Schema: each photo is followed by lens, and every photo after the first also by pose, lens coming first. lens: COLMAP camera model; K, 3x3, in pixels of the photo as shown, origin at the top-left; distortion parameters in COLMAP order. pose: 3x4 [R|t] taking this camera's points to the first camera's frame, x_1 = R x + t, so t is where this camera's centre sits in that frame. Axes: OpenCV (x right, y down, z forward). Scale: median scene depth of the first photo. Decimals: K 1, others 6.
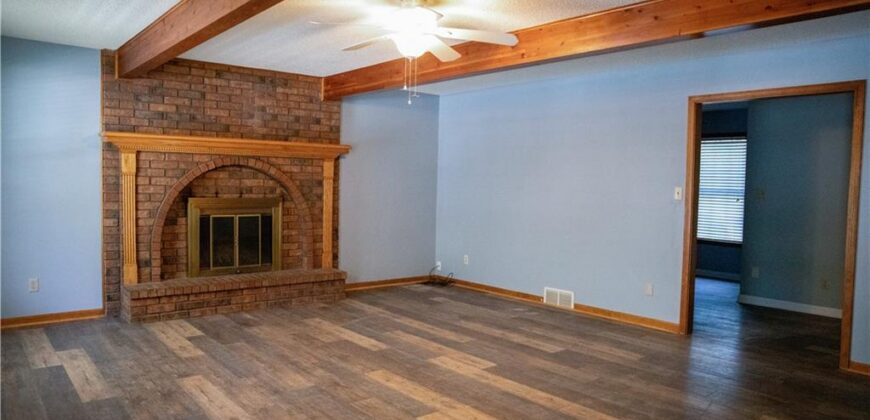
lens RADIAL K [[597.9, 0, 435.0], [0, 597.9, 210.0], [0, 0, 1]] dist [-0.108269, 0.091506]
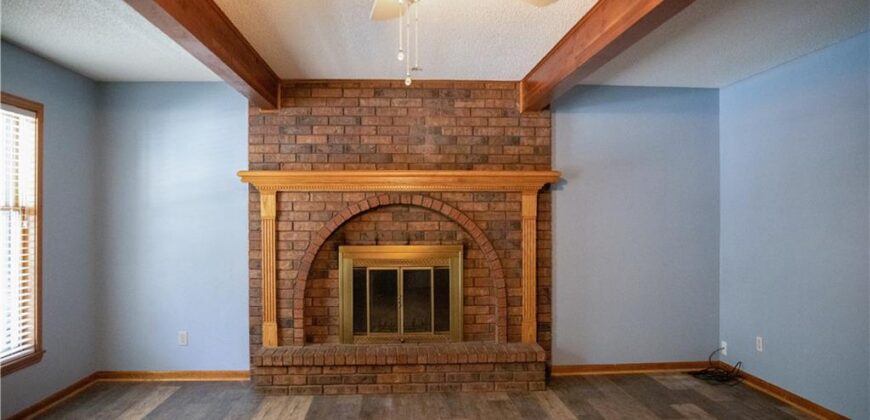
lens RADIAL K [[597.9, 0, 435.0], [0, 597.9, 210.0], [0, 0, 1]] dist [-0.108269, 0.091506]
pose [[0.805542, -0.027465, -0.591902, 0.179483], [-0.008230, 0.998310, -0.057524, -0.023272], [0.592482, 0.051209, 0.803954, 0.399344]]
